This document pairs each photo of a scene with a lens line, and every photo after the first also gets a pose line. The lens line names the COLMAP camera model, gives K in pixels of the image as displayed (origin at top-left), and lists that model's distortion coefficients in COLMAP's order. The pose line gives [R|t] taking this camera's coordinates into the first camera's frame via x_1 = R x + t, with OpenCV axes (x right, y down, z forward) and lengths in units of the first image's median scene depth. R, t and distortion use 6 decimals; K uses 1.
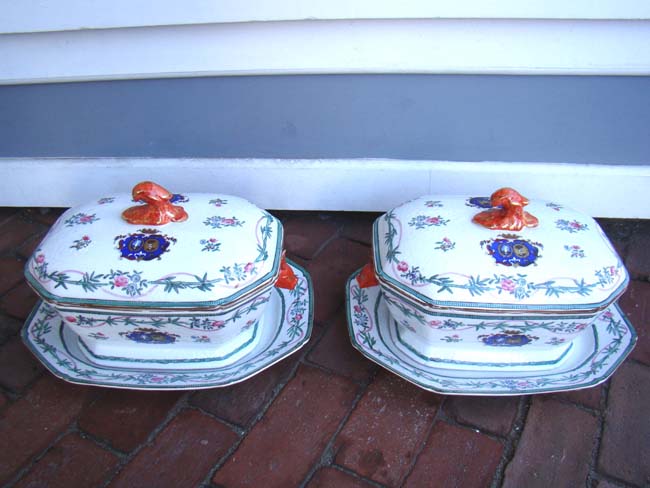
lens RADIAL K [[553.8, 0, 325.0], [0, 553.8, 244.0], [0, 0, 1]] dist [-0.109243, 0.009433]
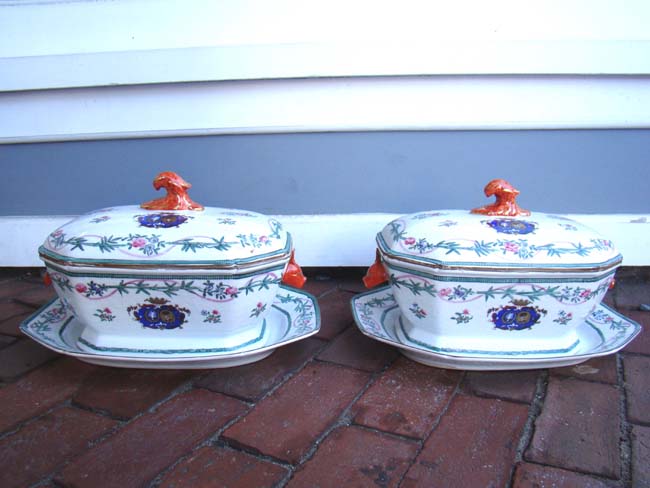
lens RADIAL K [[551.1, 0, 330.7], [0, 551.1, 244.1], [0, 0, 1]] dist [-0.102147, -0.008085]
pose [[0.998733, -0.000633, 0.050317, -0.064024], [0.017346, 0.942968, -0.332432, 0.398993], [-0.047237, 0.332883, 0.941784, 0.023172]]
